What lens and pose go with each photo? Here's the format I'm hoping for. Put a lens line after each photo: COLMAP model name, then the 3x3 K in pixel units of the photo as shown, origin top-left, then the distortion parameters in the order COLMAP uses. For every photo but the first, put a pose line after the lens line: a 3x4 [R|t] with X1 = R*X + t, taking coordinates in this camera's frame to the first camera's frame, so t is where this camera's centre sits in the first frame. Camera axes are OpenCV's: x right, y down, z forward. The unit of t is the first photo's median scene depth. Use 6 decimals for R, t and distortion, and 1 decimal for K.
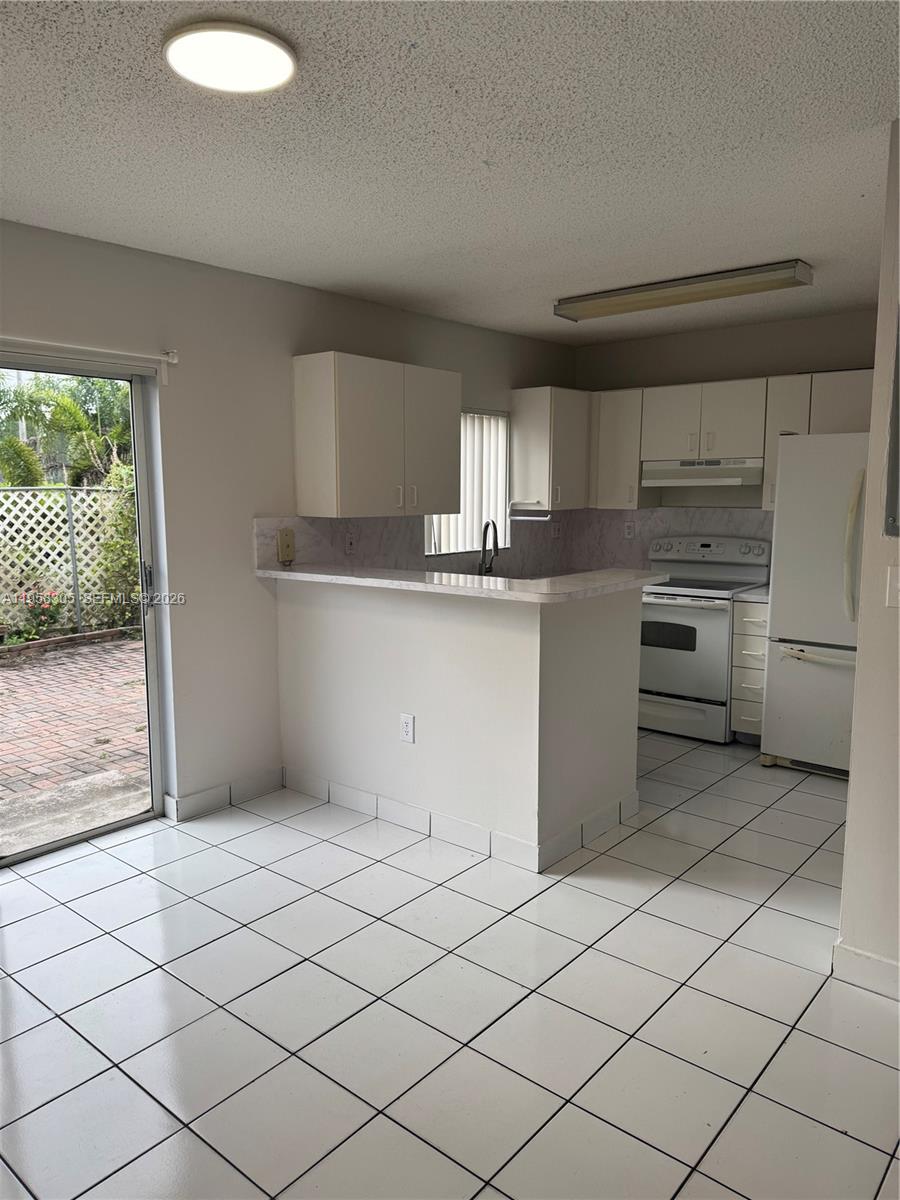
lens RADIAL K [[842.6, 0, 445.0], [0, 842.6, 603.0], [0, 0, 1]] dist [0.003409, -0.010623]
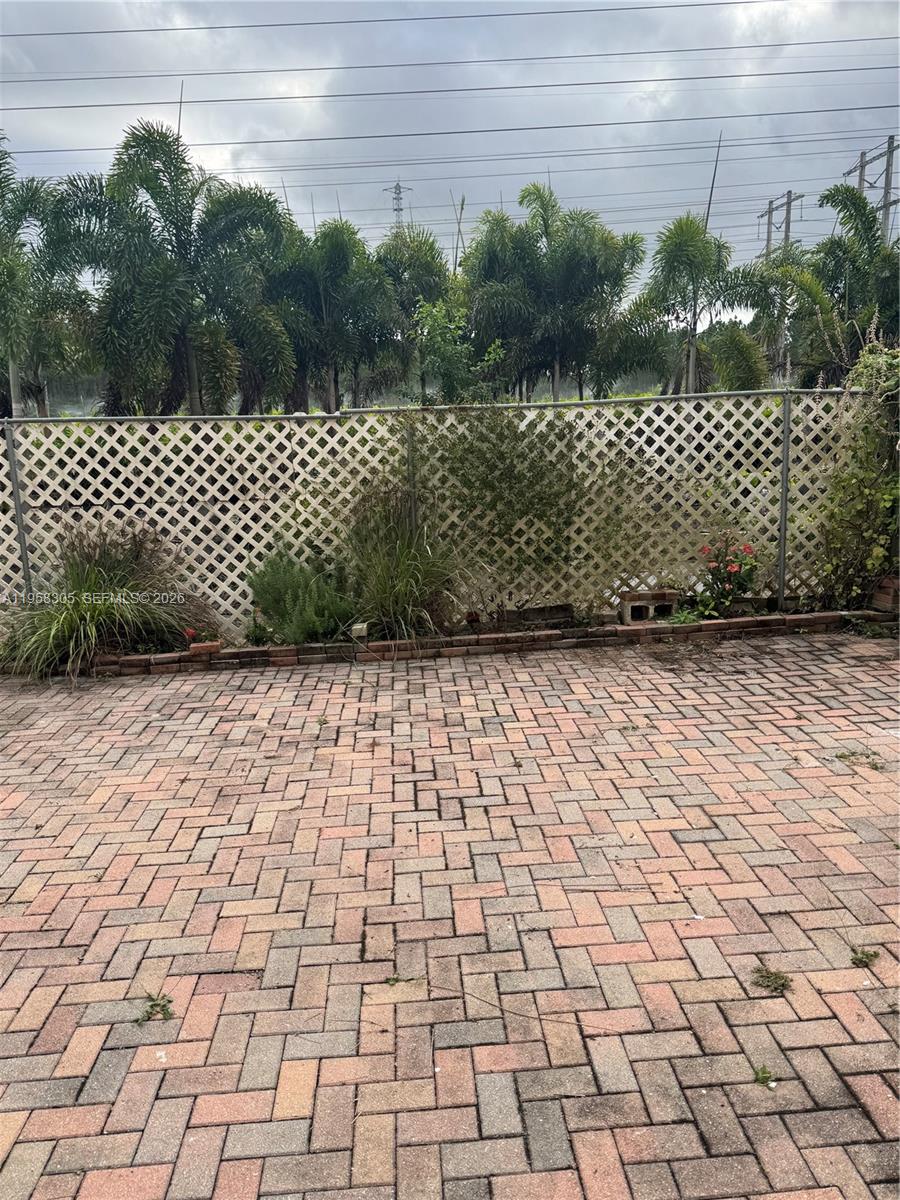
lens RADIAL K [[842.6, 0, 442.7], [0, 842.6, 597.2], [0, 0, 1]] dist [0.003409, -0.010623]
pose [[0.689353, 0.142261, -0.710320, -0.141462], [-0.069494, 0.988993, 0.130630, -0.044357], [0.721085, -0.040687, 0.691651, 0.340802]]
